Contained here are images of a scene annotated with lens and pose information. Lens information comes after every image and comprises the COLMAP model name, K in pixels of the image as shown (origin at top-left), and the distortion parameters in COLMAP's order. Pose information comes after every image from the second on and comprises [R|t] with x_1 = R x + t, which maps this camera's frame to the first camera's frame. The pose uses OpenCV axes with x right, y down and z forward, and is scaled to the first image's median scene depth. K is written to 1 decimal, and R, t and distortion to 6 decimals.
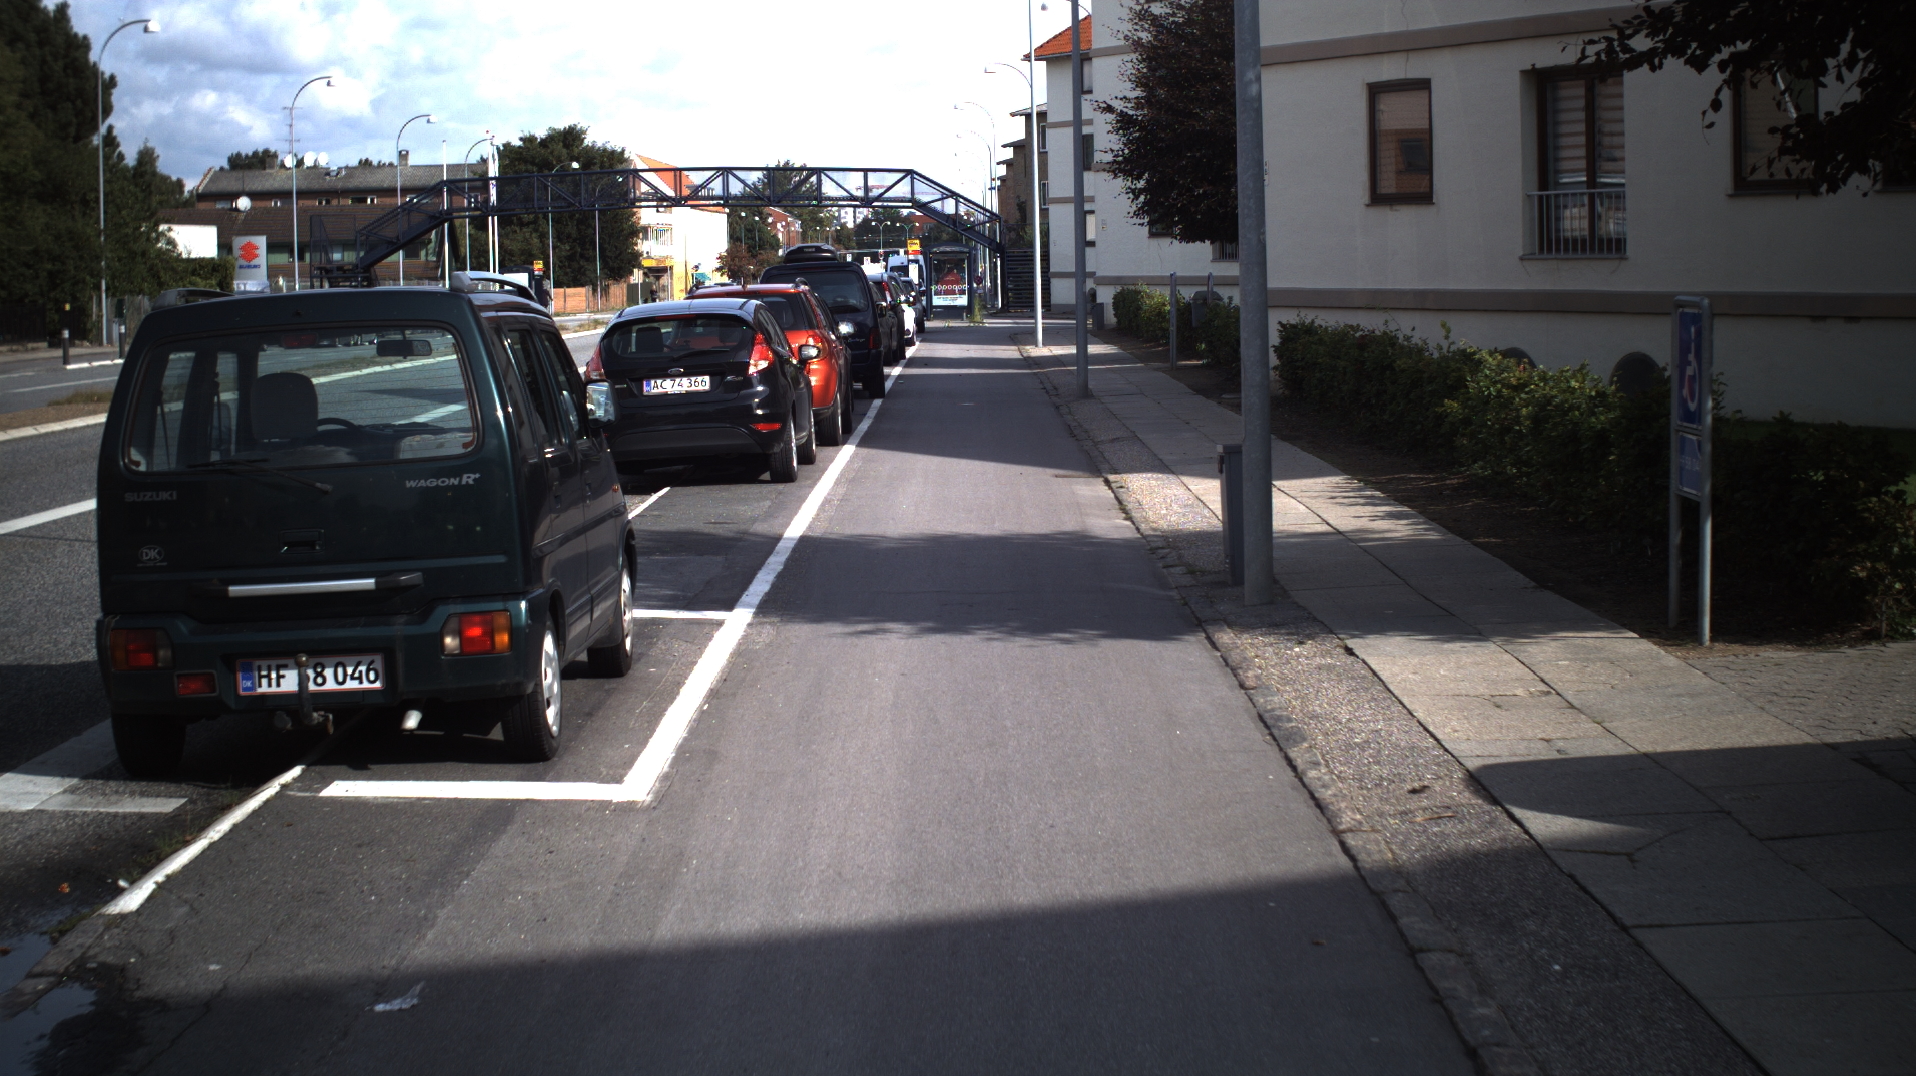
lens RADIAL K [[5109.9, 0, 912.6], [0, 5109.9, 542.5], [0, 0, 1]] dist [-0.587440, 0.268685]
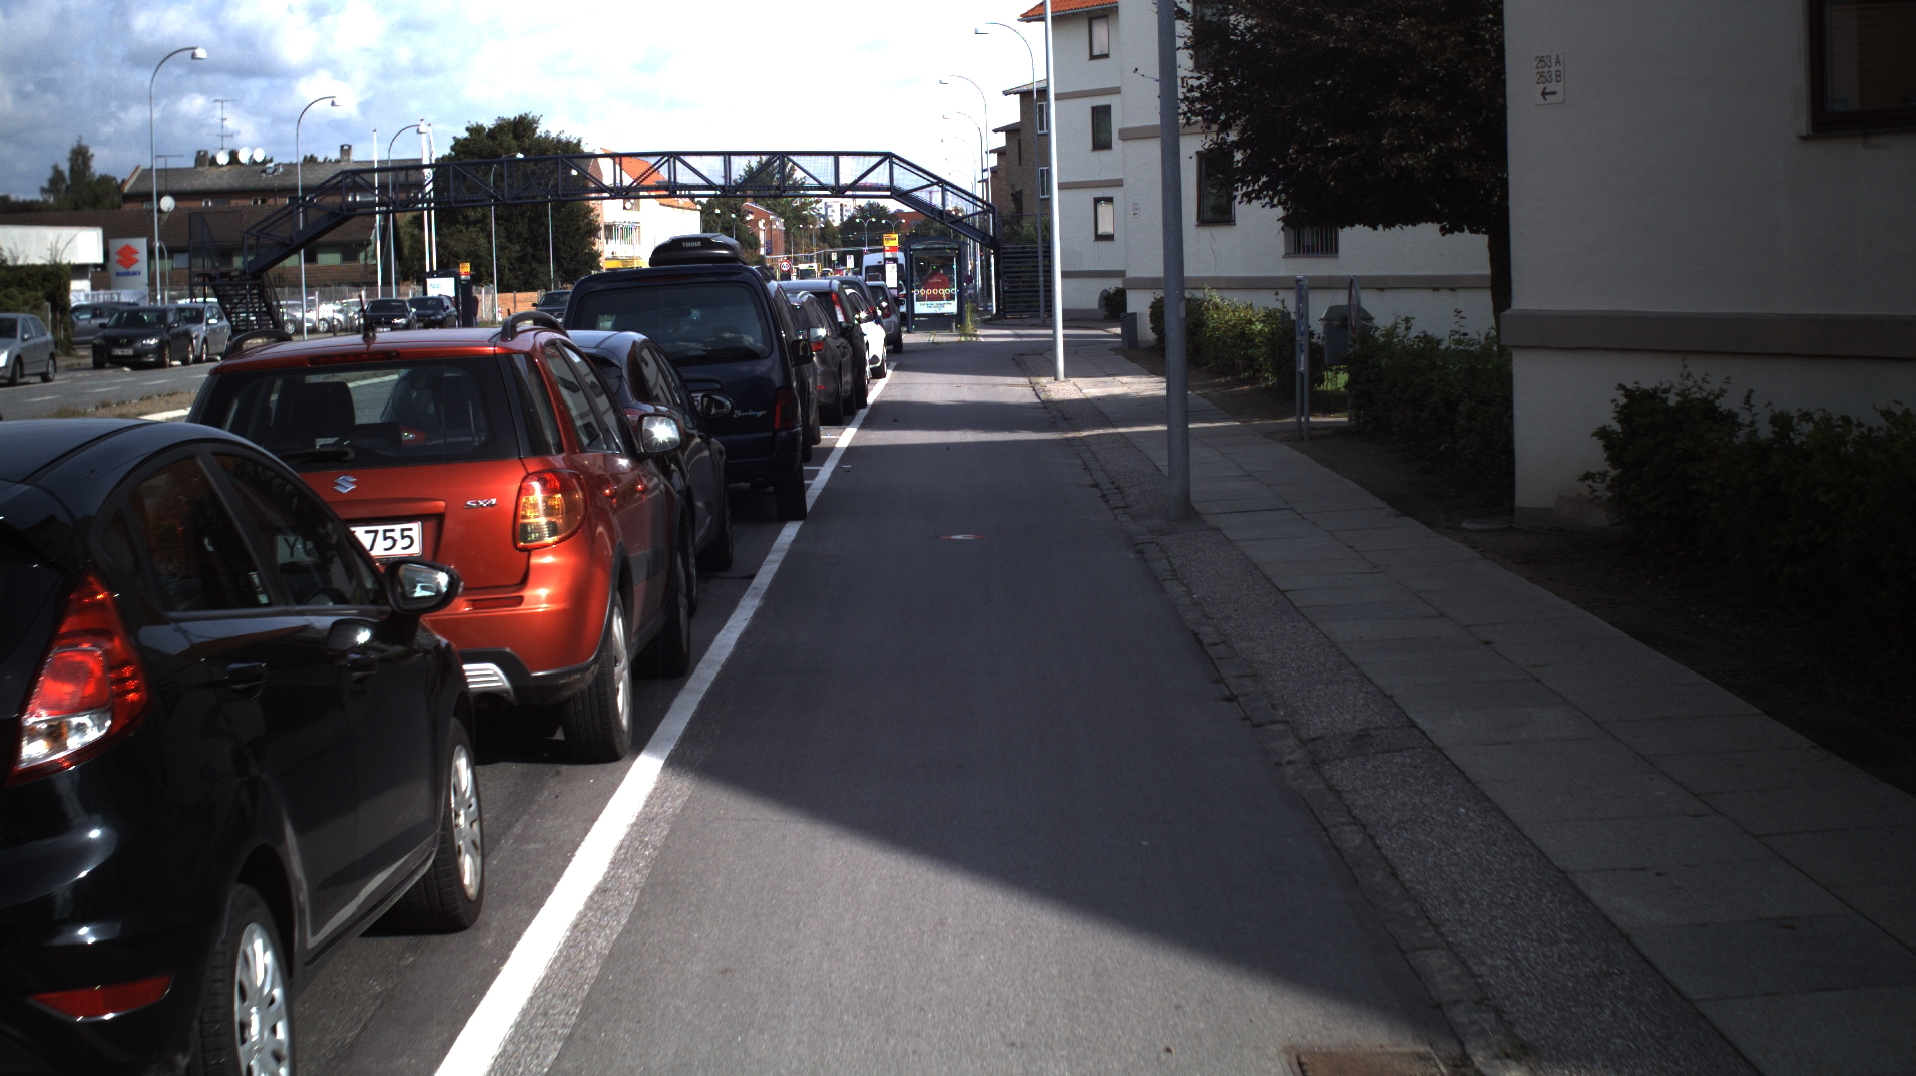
lens RADIAL K [[3105.3, 0, 958.0], [0, 3105.3, 538.0], [0, 0, 1]] dist [-0.202510, -0.033667]
pose [[0.999893, -0.009808, 0.010810, 0.005197], [0.009422, 0.999336, 0.035194, -0.028245], [-0.011148, -0.035088, 0.999322, 0.506305]]
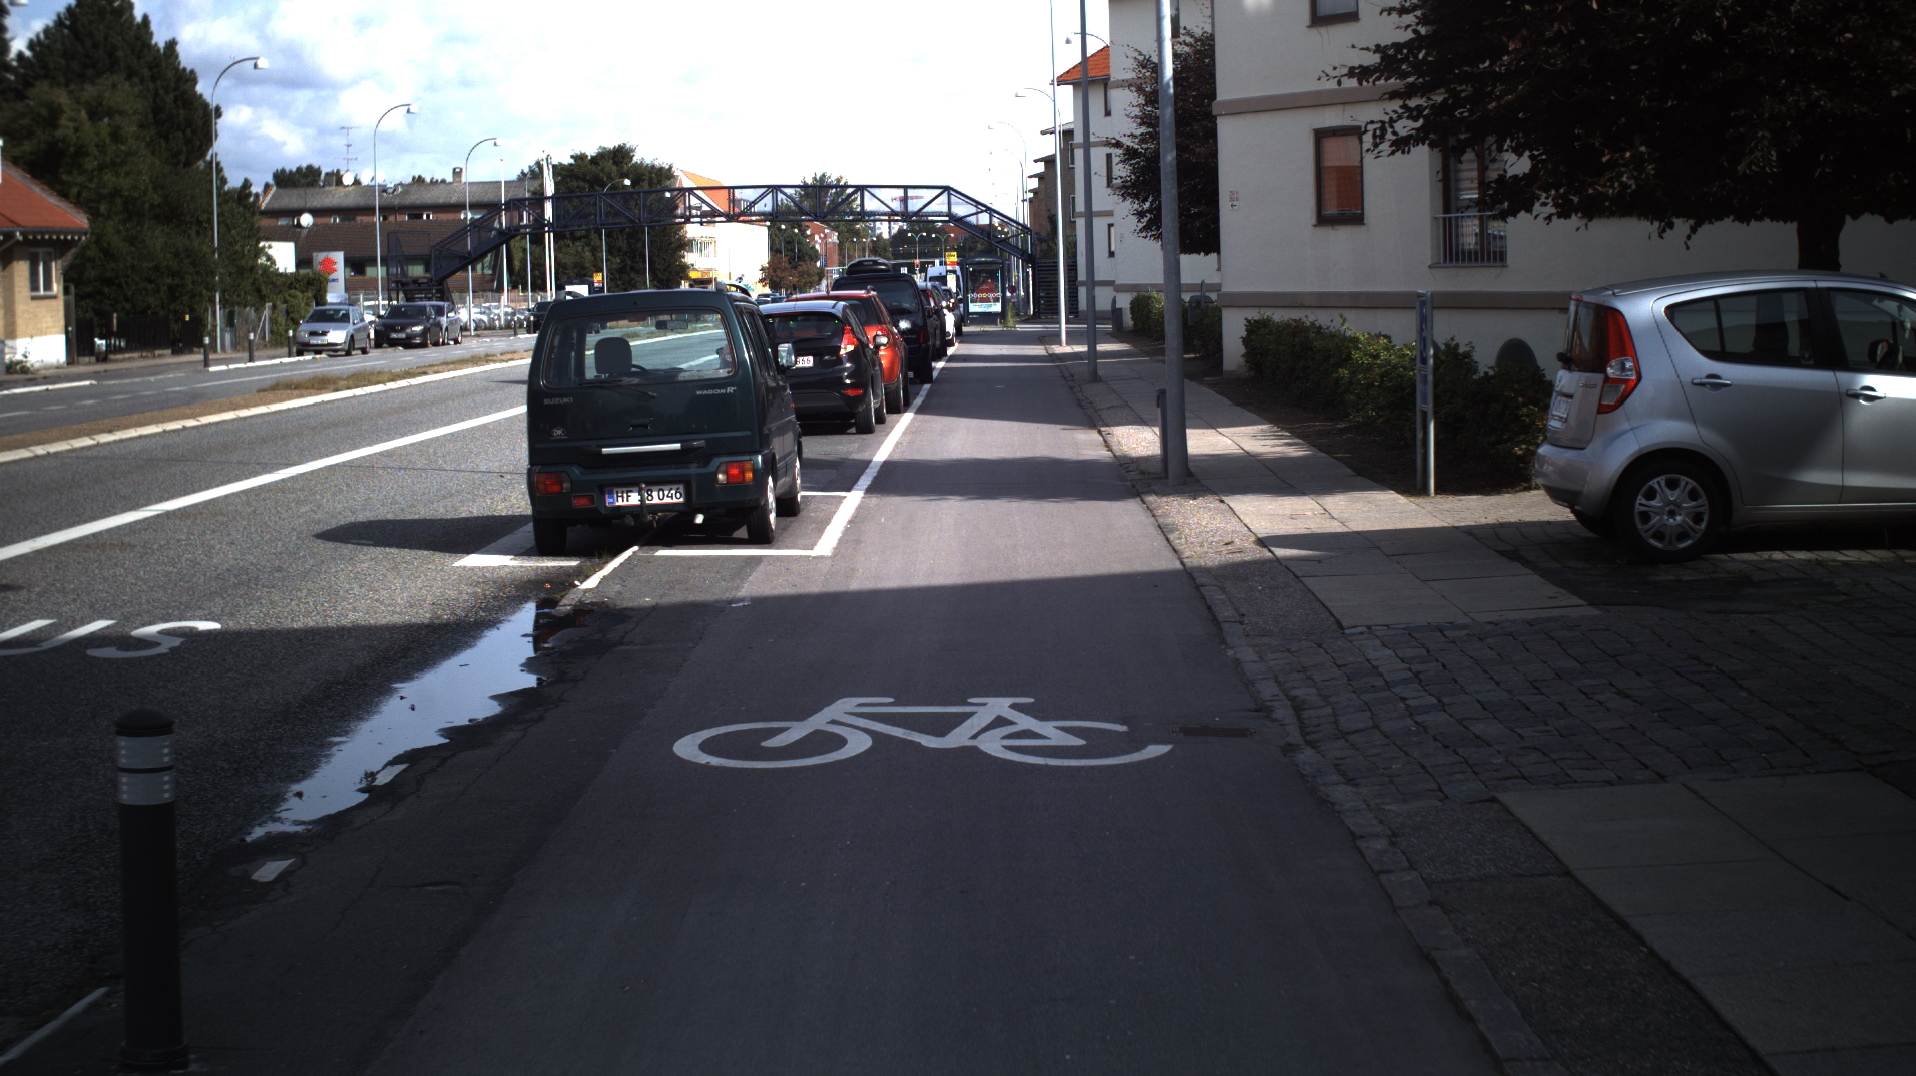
lens RADIAL K [[7514.6, 0, 958.0], [0, 7514.6, 538.0], [0, 0, 1]] dist [-1.339169, 0.370005]
pose [[0.999972, -0.006563, 0.003499, -0.004436], [0.006629, 0.999794, -0.019179, 0.032905], [-0.003372, 0.019201, 0.999810, -0.609138]]
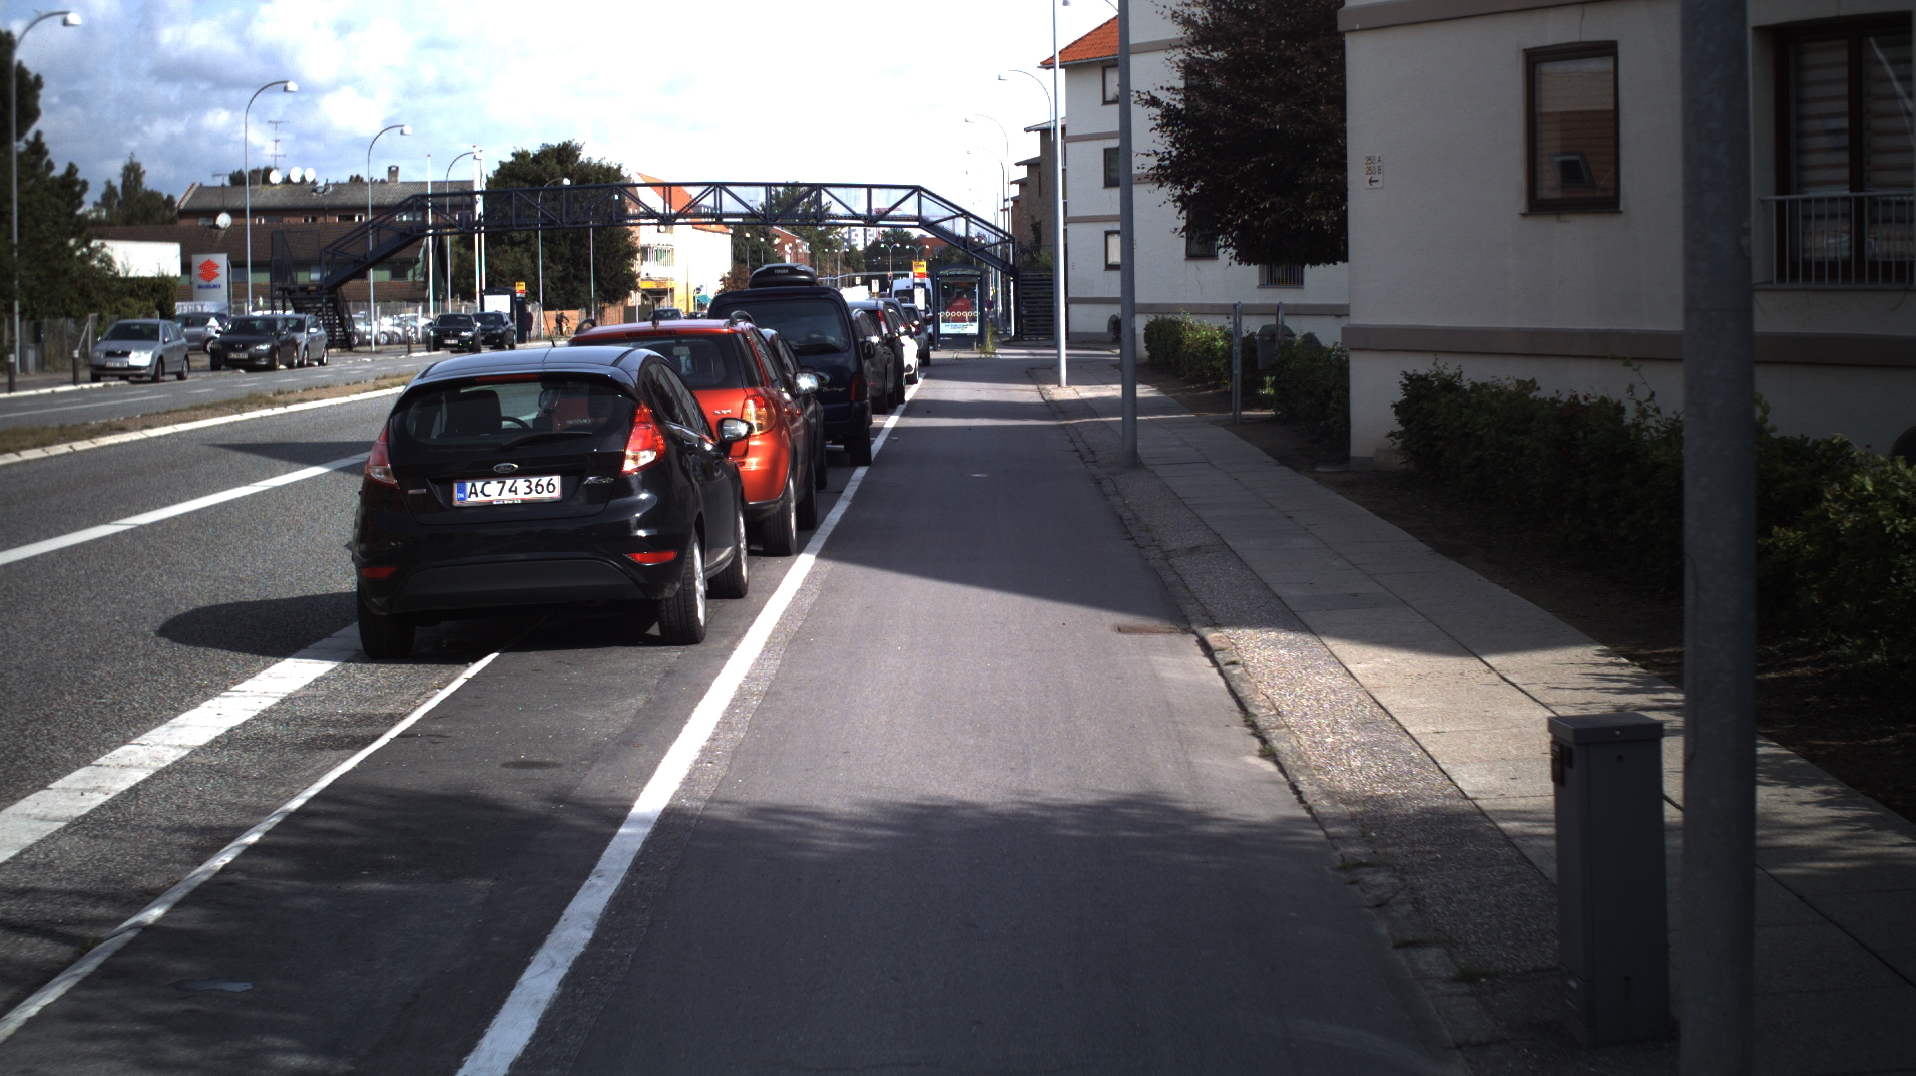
lens RADIAL K [[3867.3, 0, 958.0], [0, 3867.3, 538.0], [0, 0, 1]] dist [-0.318458, 0.018857]
pose [[0.999968, 0.005122, 0.006135, 0.003116], [-0.005190, 0.999924, 0.011139, -0.017921], [-0.006078, -0.011171, 0.999919, 0.314024]]
